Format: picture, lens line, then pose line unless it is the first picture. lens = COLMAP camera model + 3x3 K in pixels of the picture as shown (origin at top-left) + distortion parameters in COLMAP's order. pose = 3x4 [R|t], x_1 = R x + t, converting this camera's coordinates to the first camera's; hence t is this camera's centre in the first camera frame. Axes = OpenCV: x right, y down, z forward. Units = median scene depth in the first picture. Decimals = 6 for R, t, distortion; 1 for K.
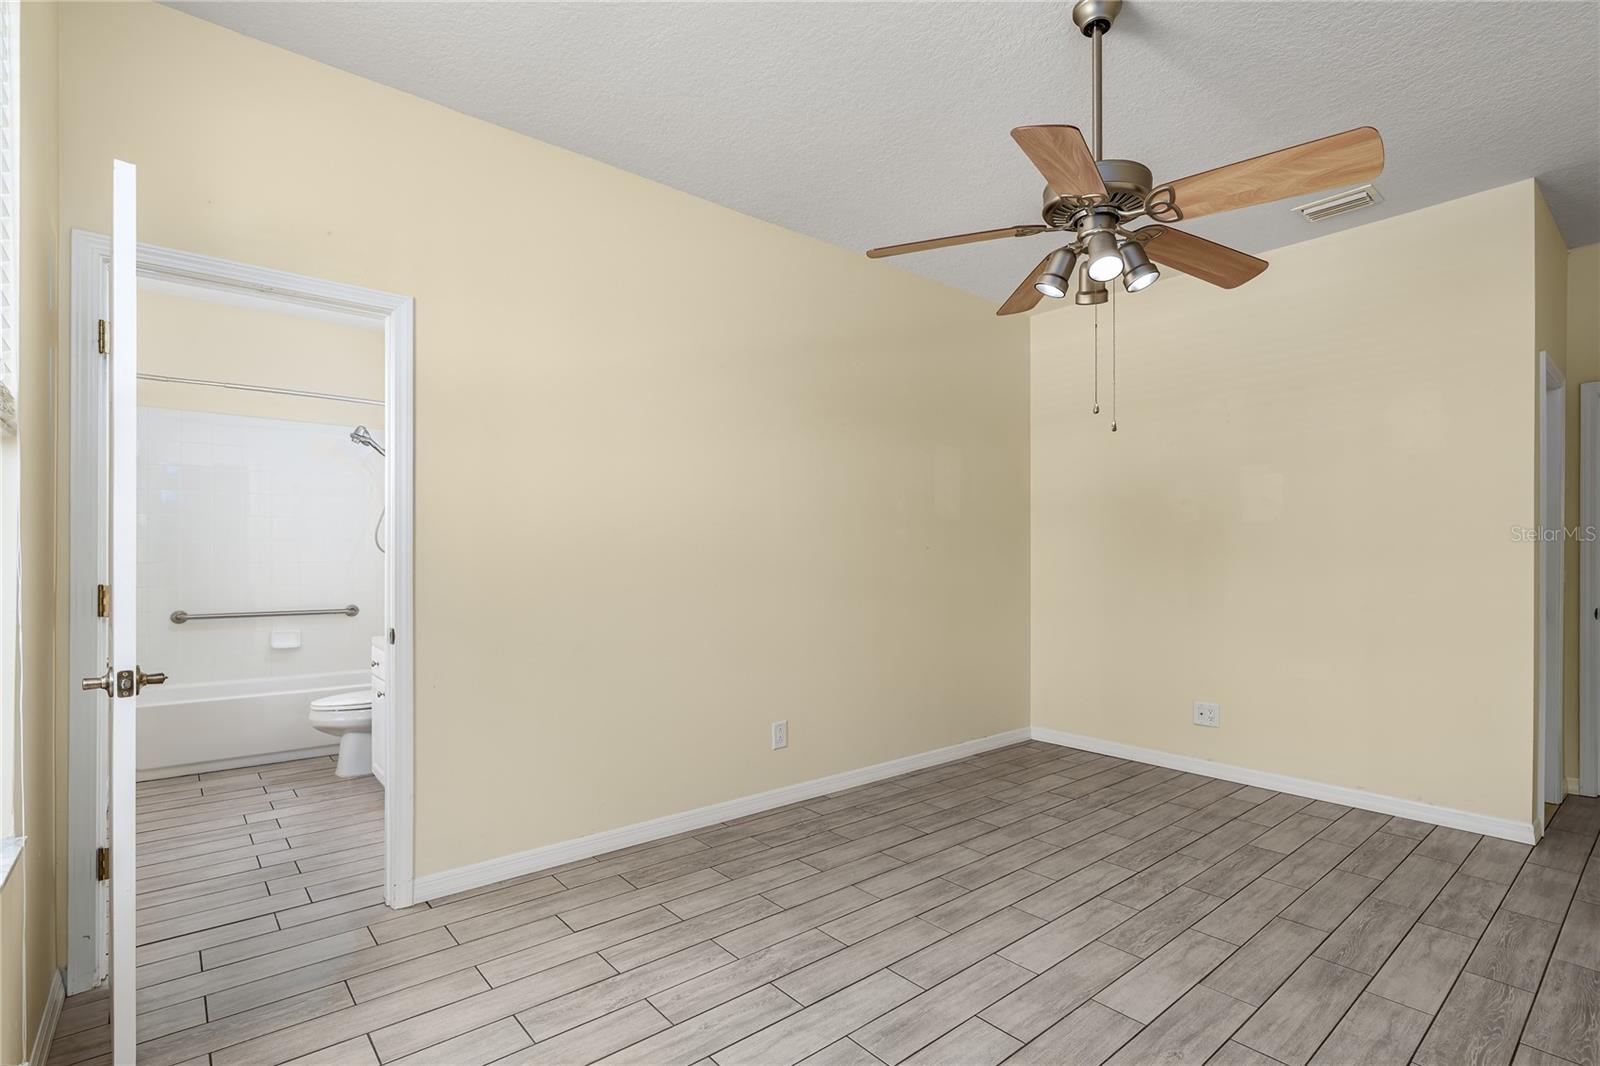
lens RADIAL K [[721.4, 0, 785.5], [0, 721.4, 561.7], [0, 0, 1]] dist [-0.004697, 0.000885]
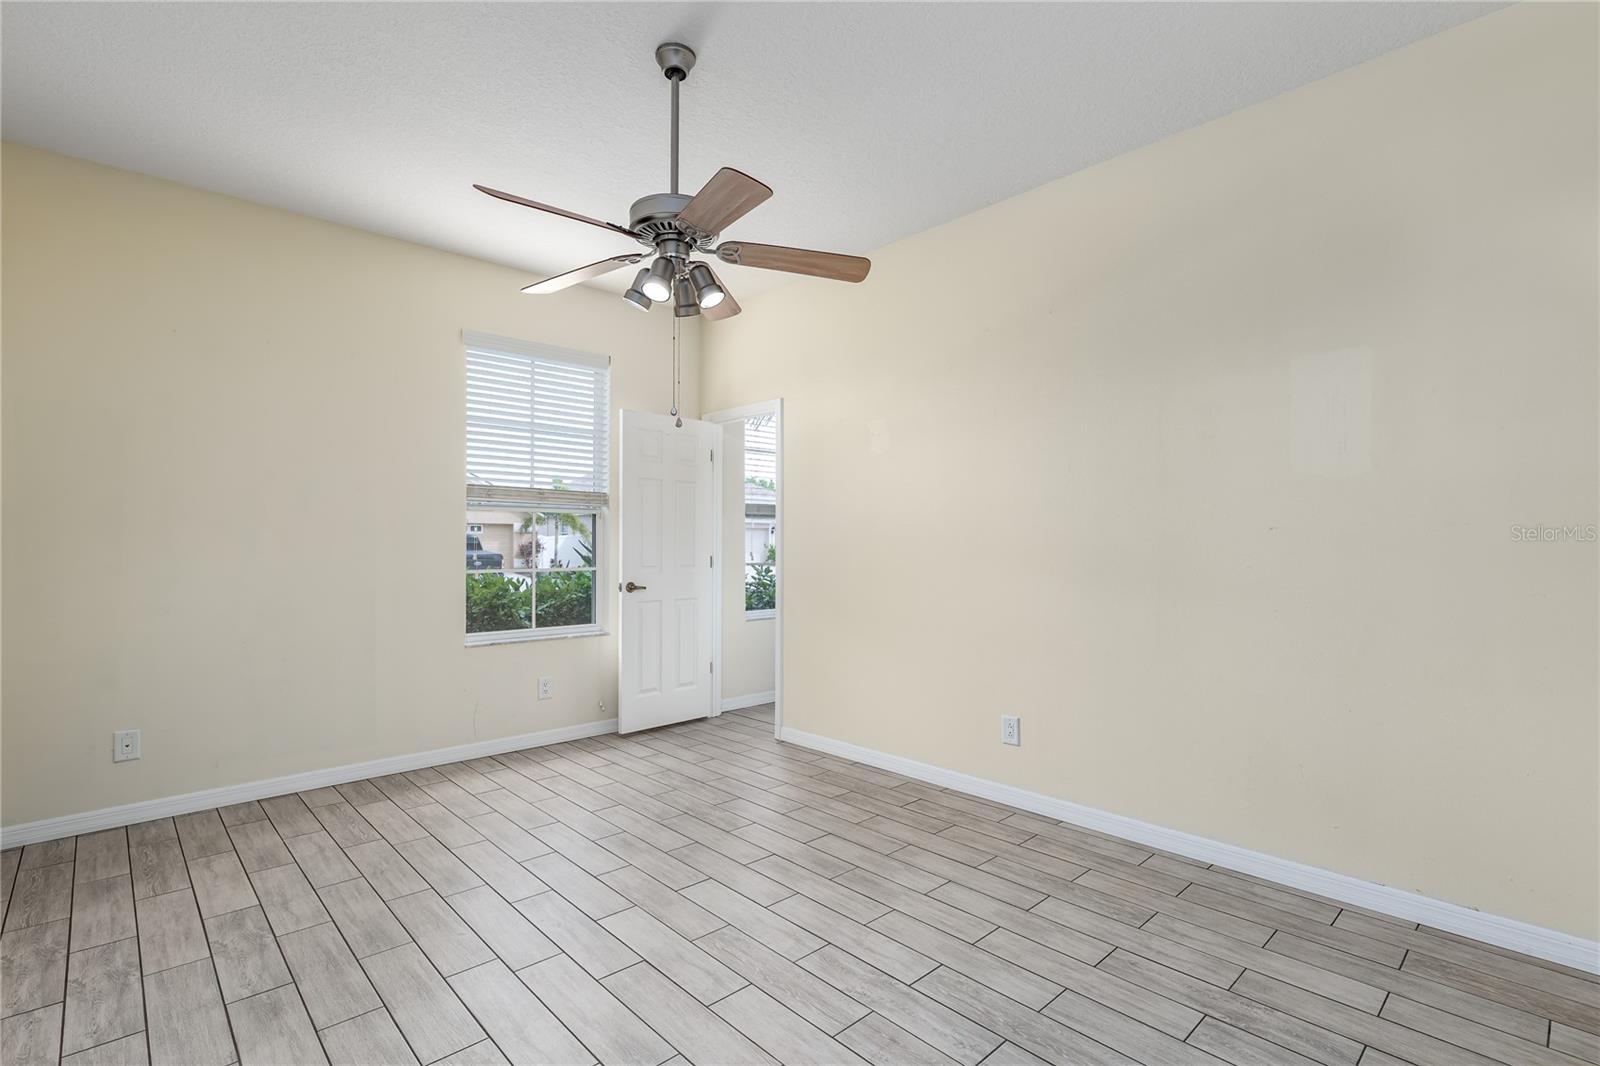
lens RADIAL K [[721.4, 0, 800.0], [0, 721.4, 535.3], [0, 0, 1]] dist [-0.004697, 0.000885]
pose [[0.100596, -0.012106, -0.994854, 1.023268], [-0.003156, 0.999917, -0.012487, -0.004862], [0.994922, 0.004396, 0.100550, 0.701265]]
